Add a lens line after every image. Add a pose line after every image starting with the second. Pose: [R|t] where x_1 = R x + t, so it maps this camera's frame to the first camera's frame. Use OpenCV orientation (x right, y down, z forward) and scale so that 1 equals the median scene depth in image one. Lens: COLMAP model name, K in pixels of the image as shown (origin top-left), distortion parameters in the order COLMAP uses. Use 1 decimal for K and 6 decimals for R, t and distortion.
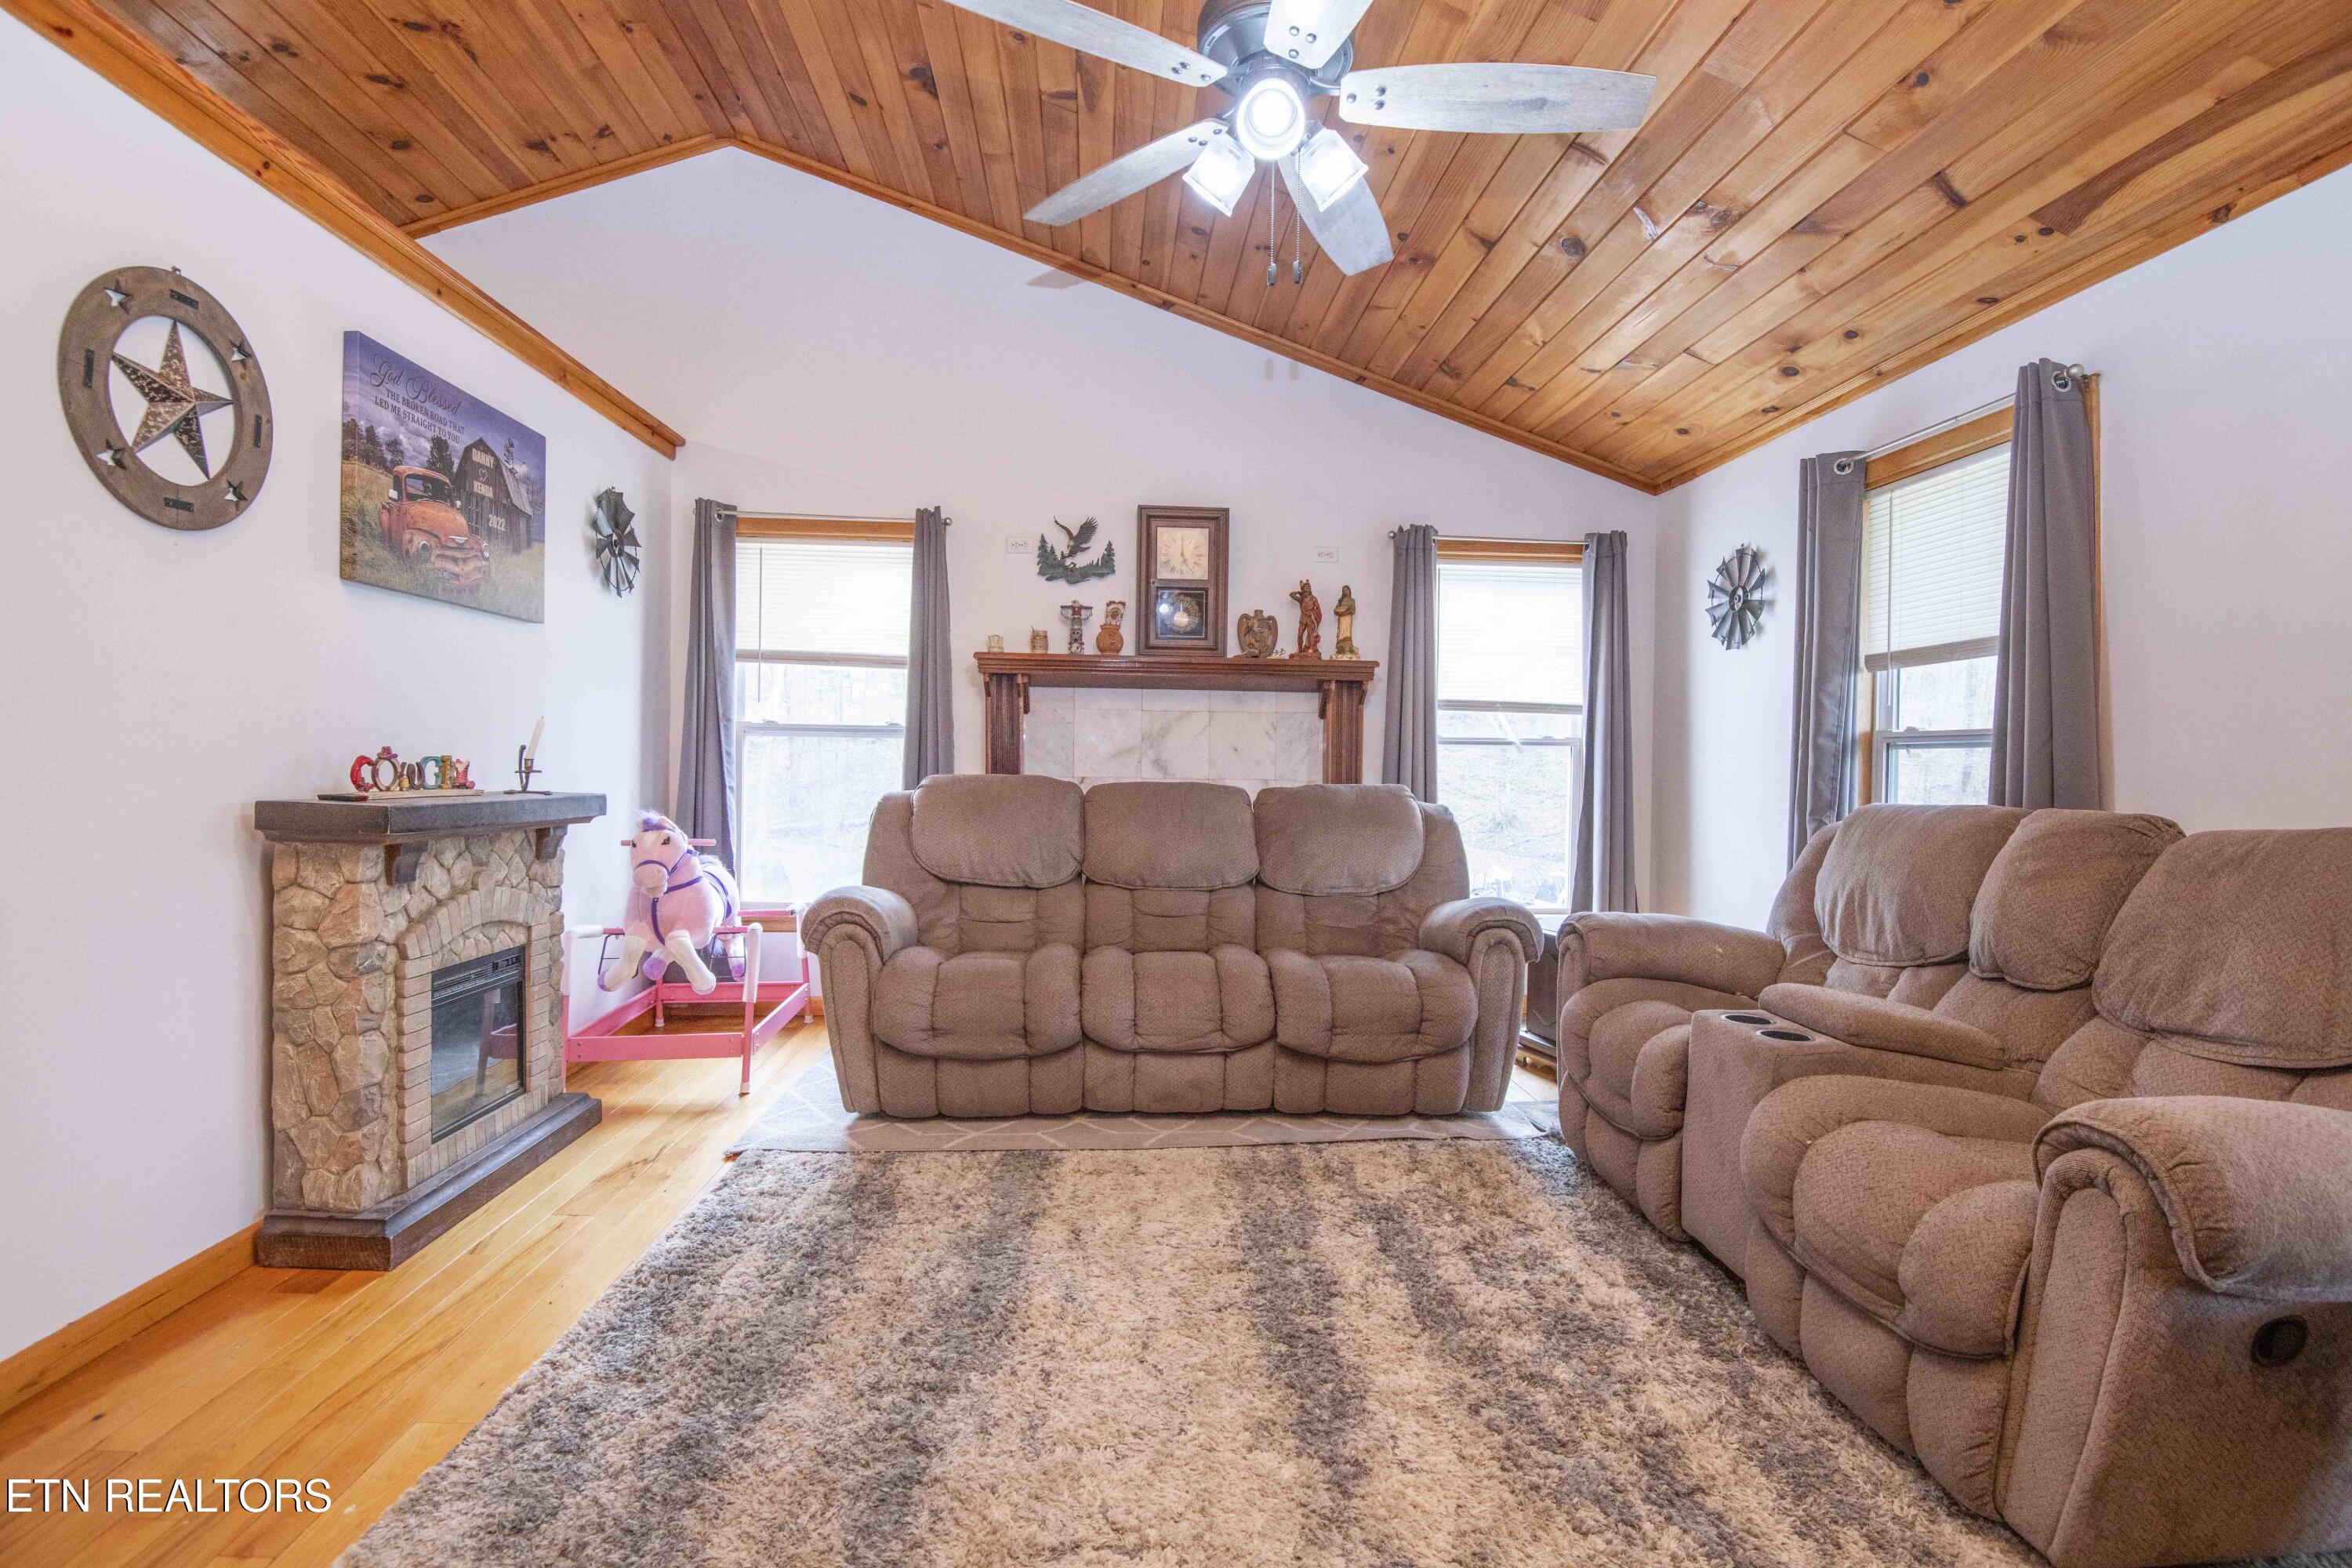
lens RADIAL K [[1084.1, 0, 1183.8], [0, 1084.1, 777.0], [0, 0, 1]] dist [0.000476, -0.033738]
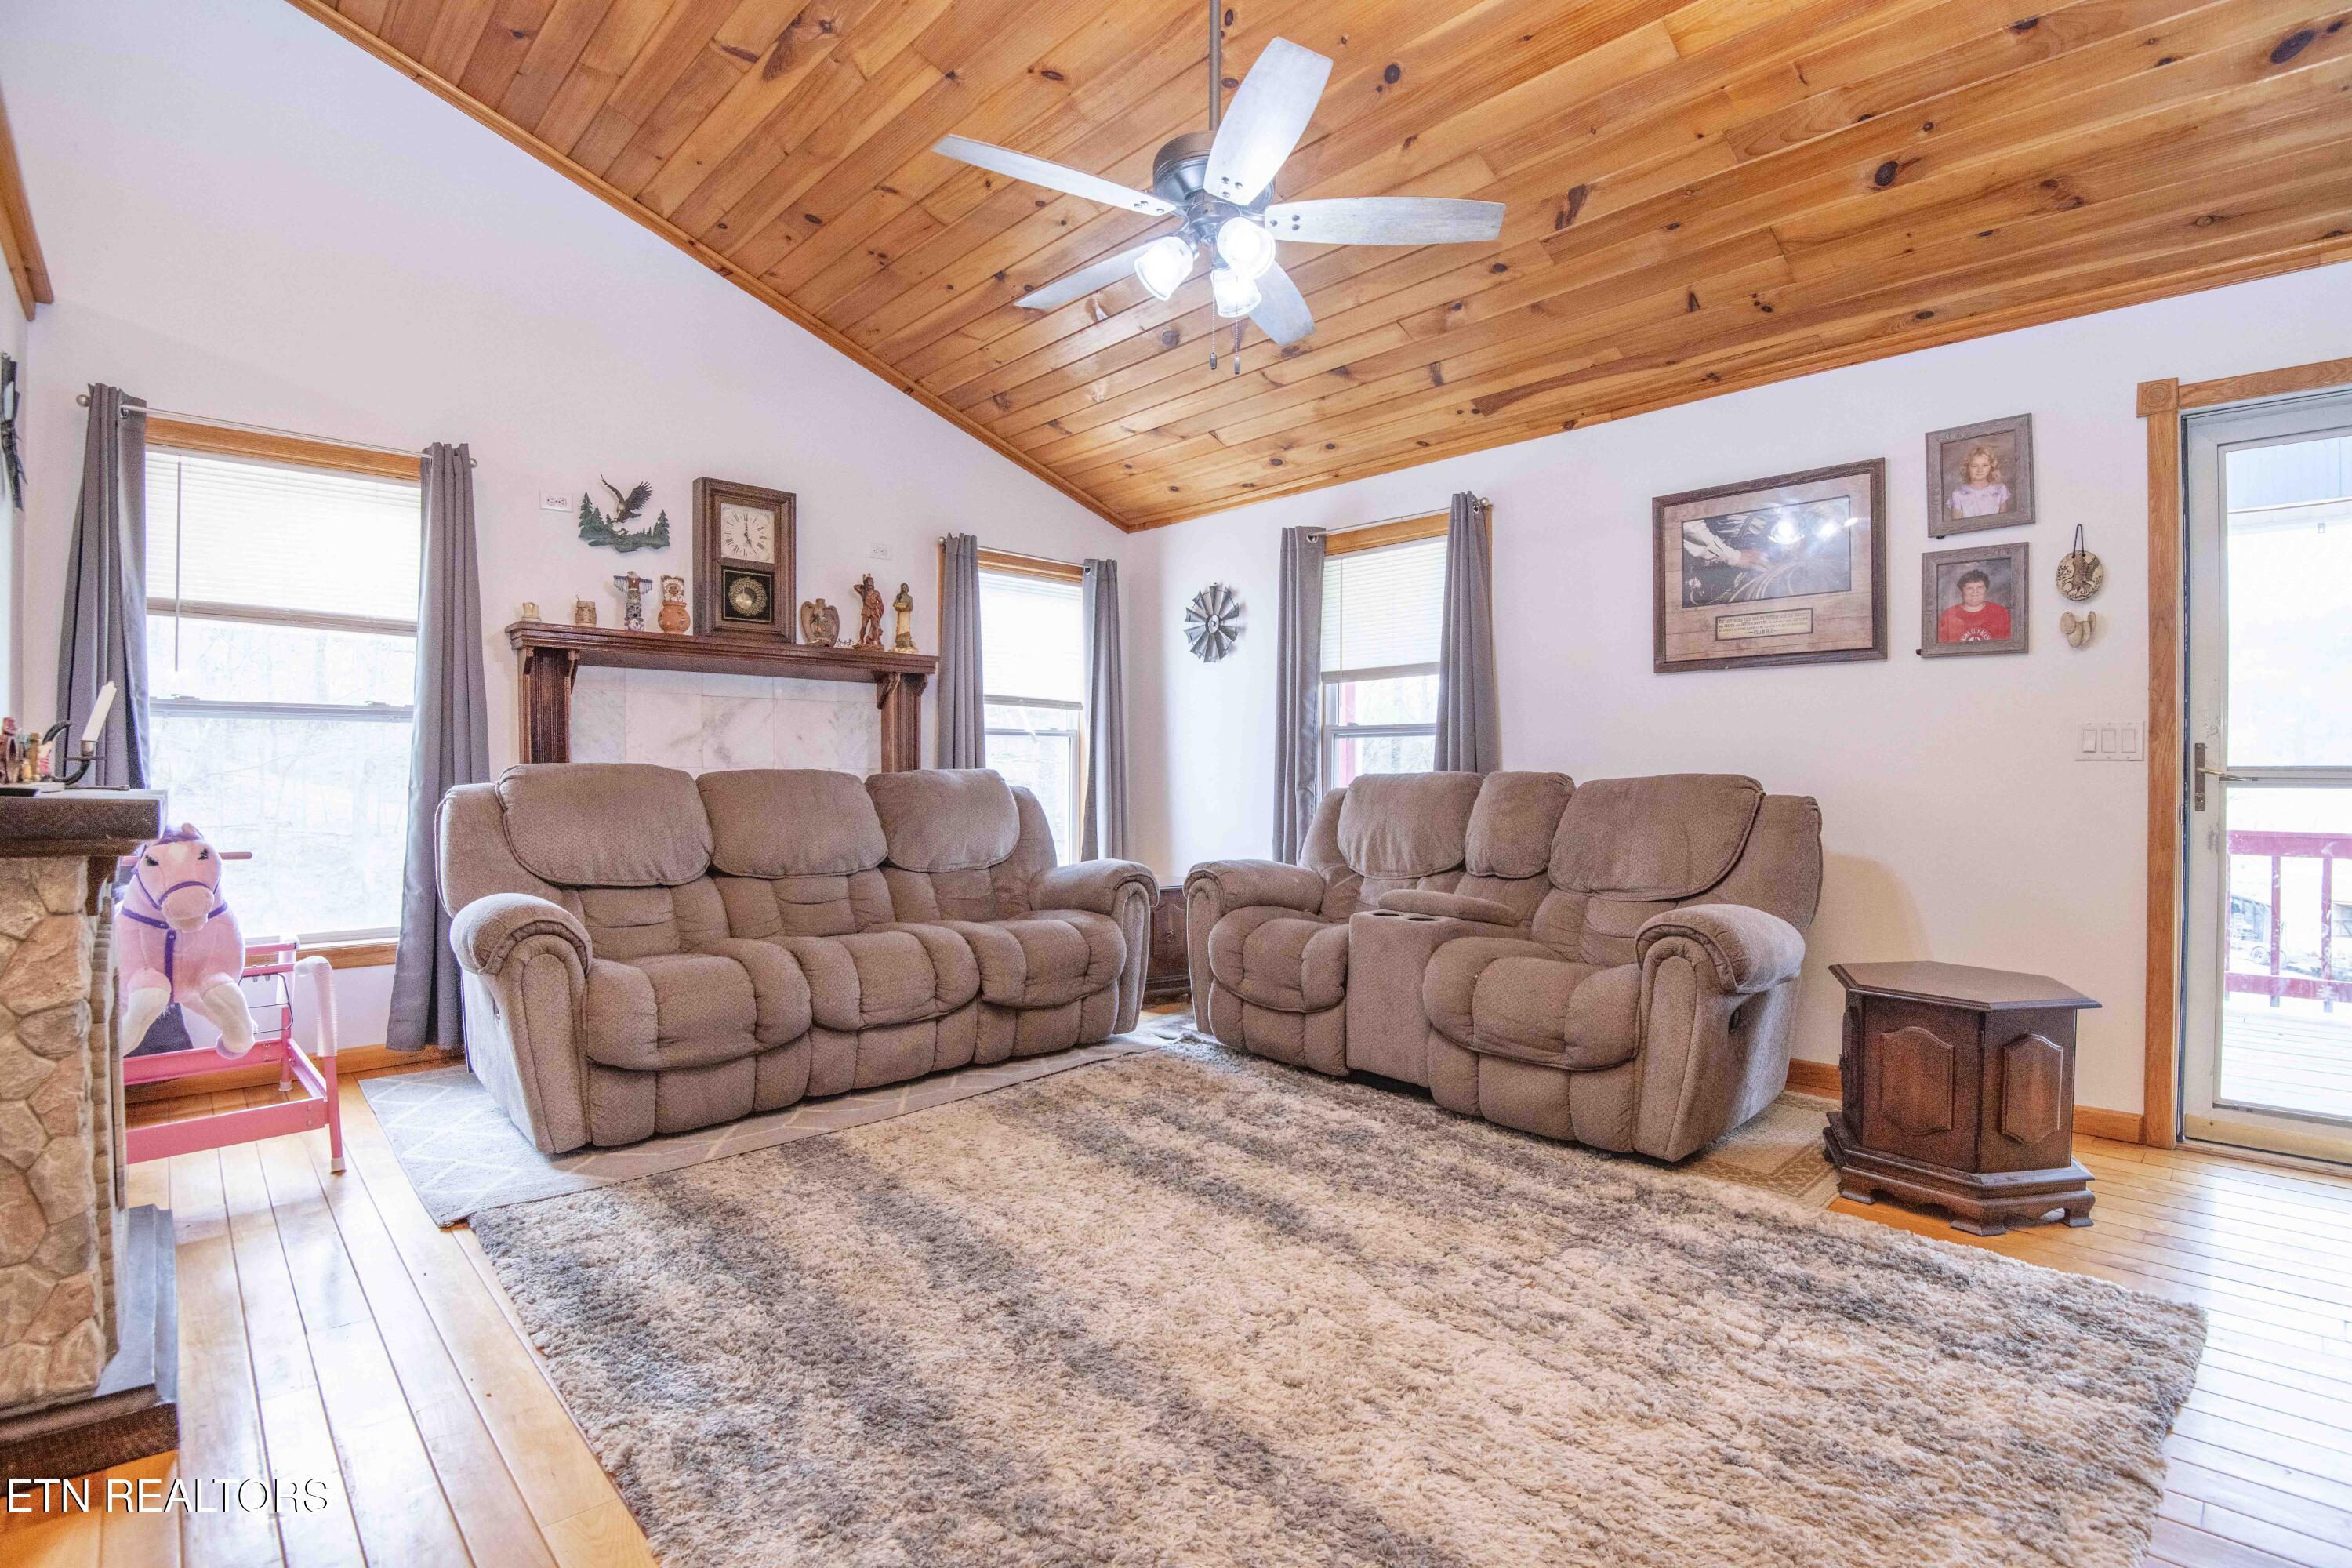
lens RADIAL K [[1084.6, 0, 1182.7], [0, 1084.6, 778.7], [0, 0, 1]] dist [-0.012010, -0.018236]
pose [[0.768000, -0.018538, 0.640181, -0.477340], [0.016589, 0.999821, 0.009050, 0.013291], [-0.640235, 0.003670, 0.768171, 0.022461]]
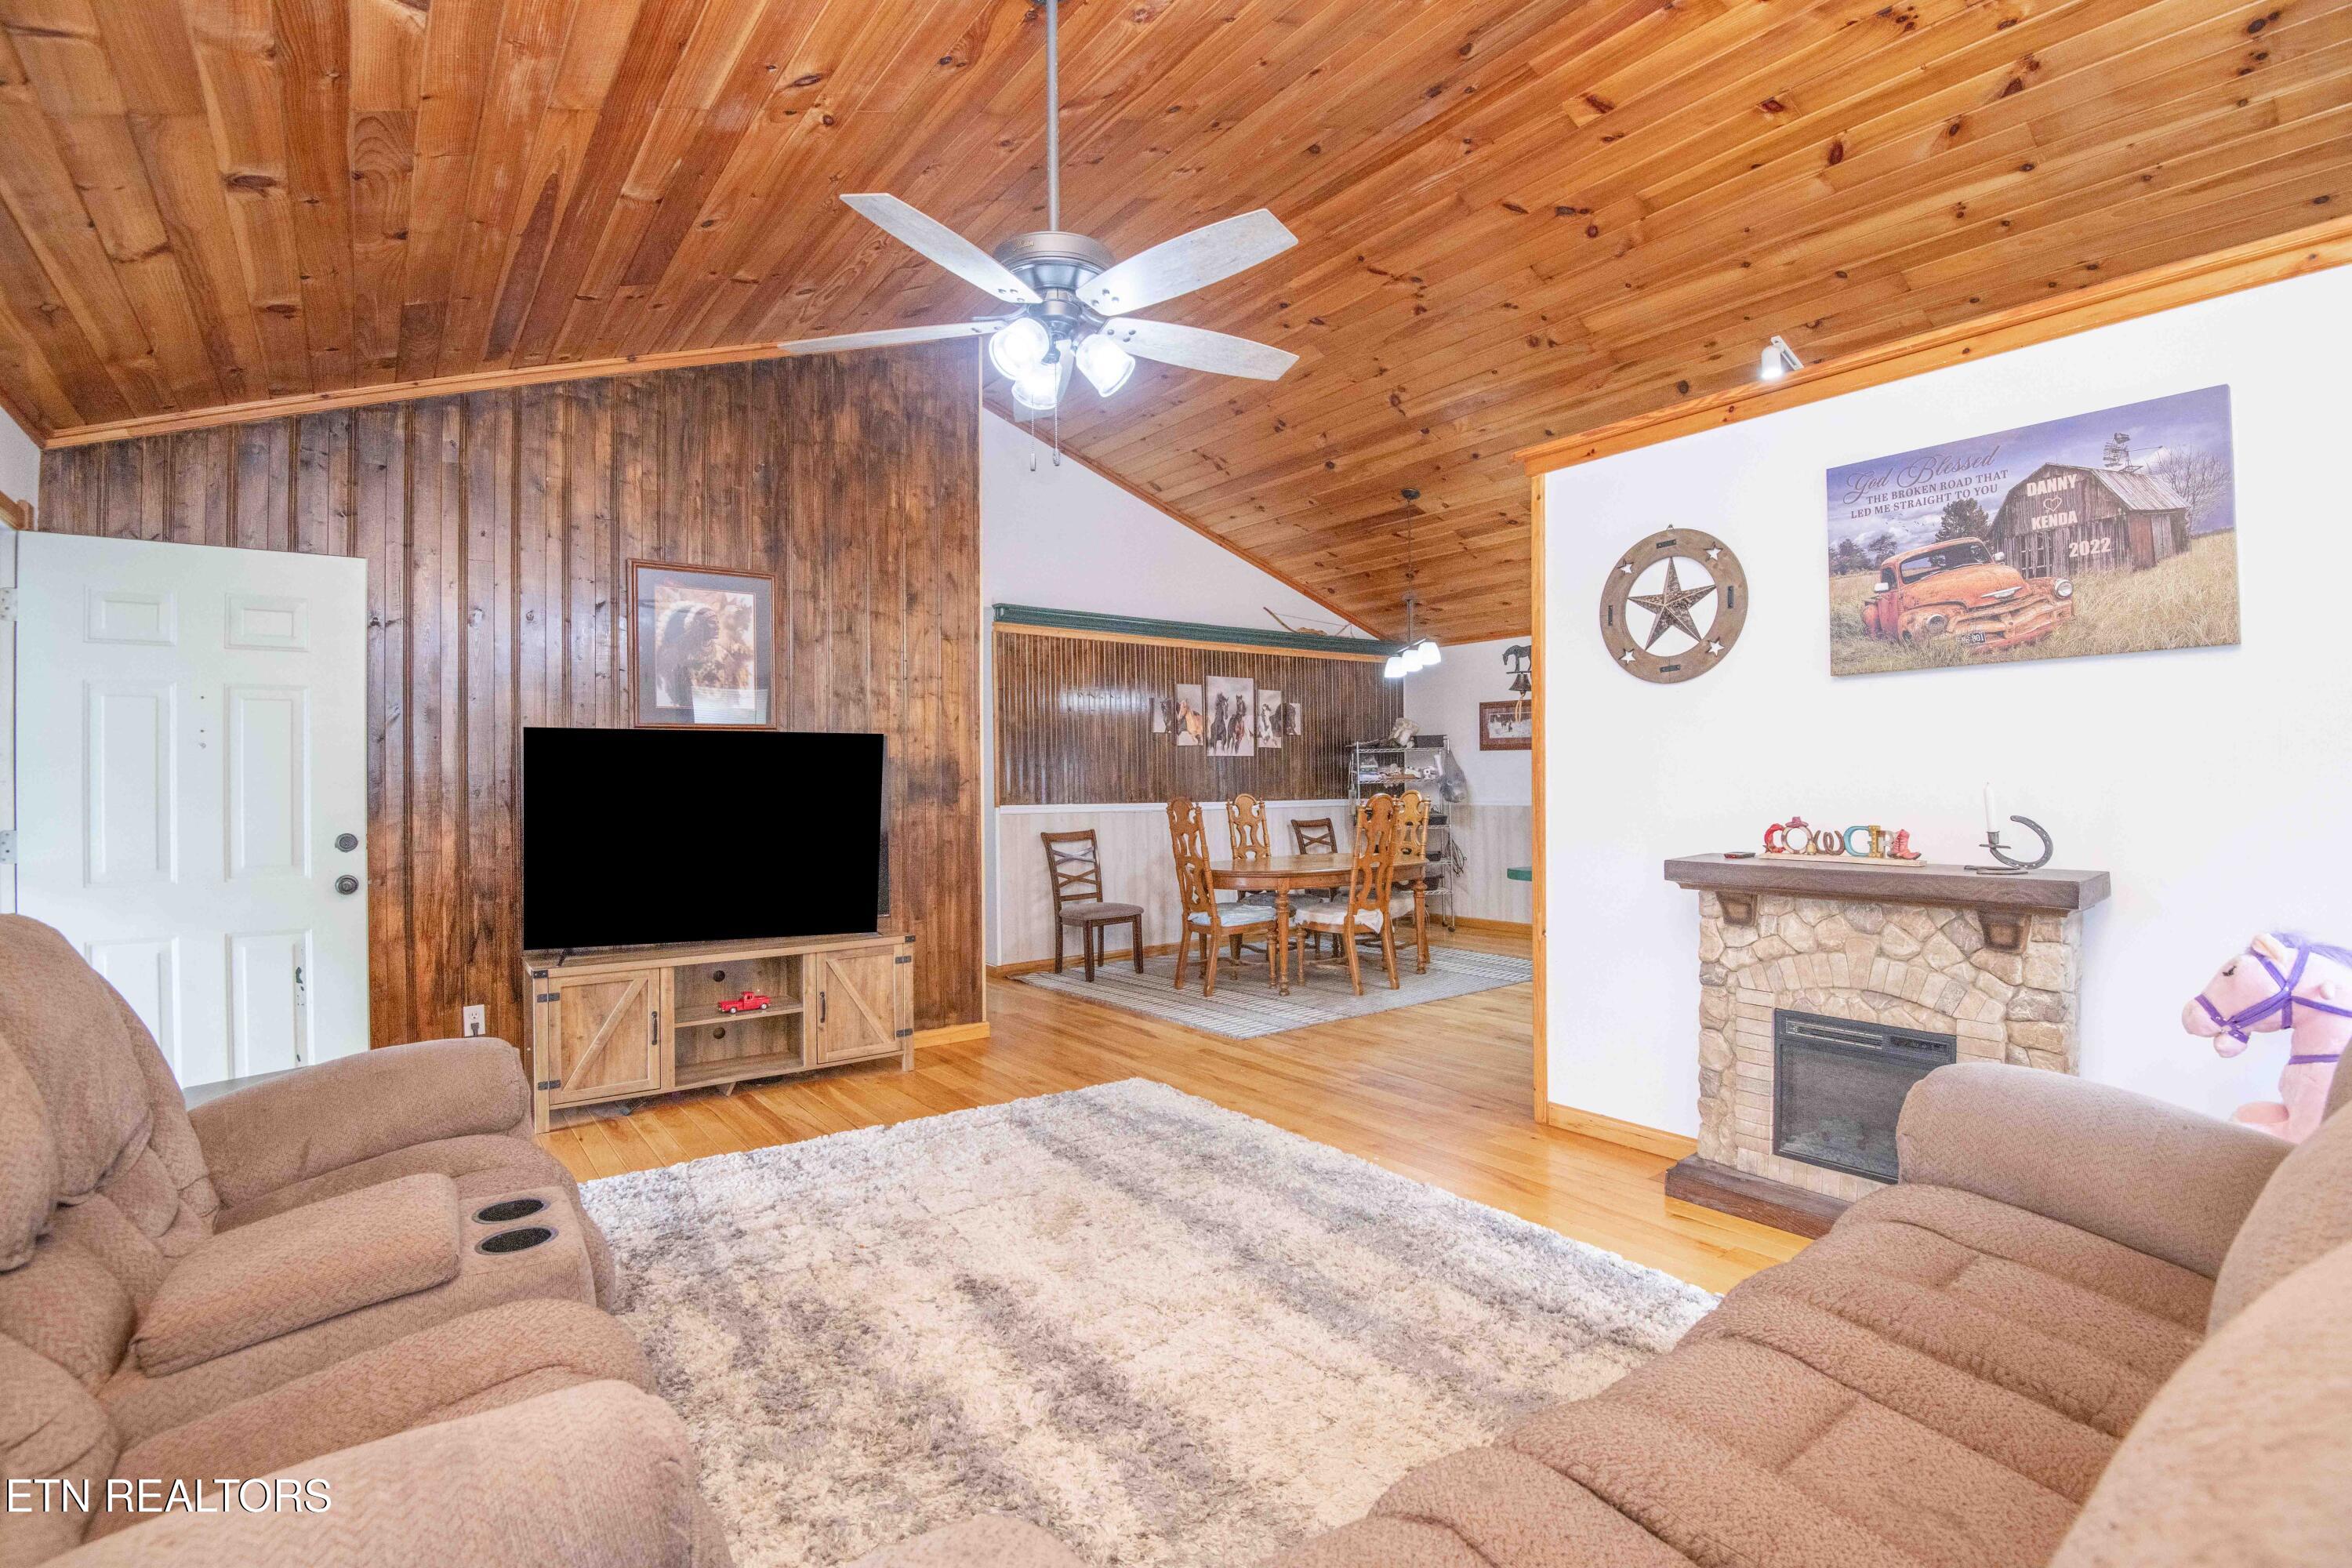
lens RADIAL K [[1084.1, 0, 1183.8], [0, 1084.1, 777.0], [0, 0, 1]] dist [0.000476, -0.033738]
pose [[-0.837046, -0.009498, -0.547049, 0.399989], [-0.008853, 0.999954, -0.003815, -0.050069], [0.547060, 0.001649, -0.837092, 1.319353]]
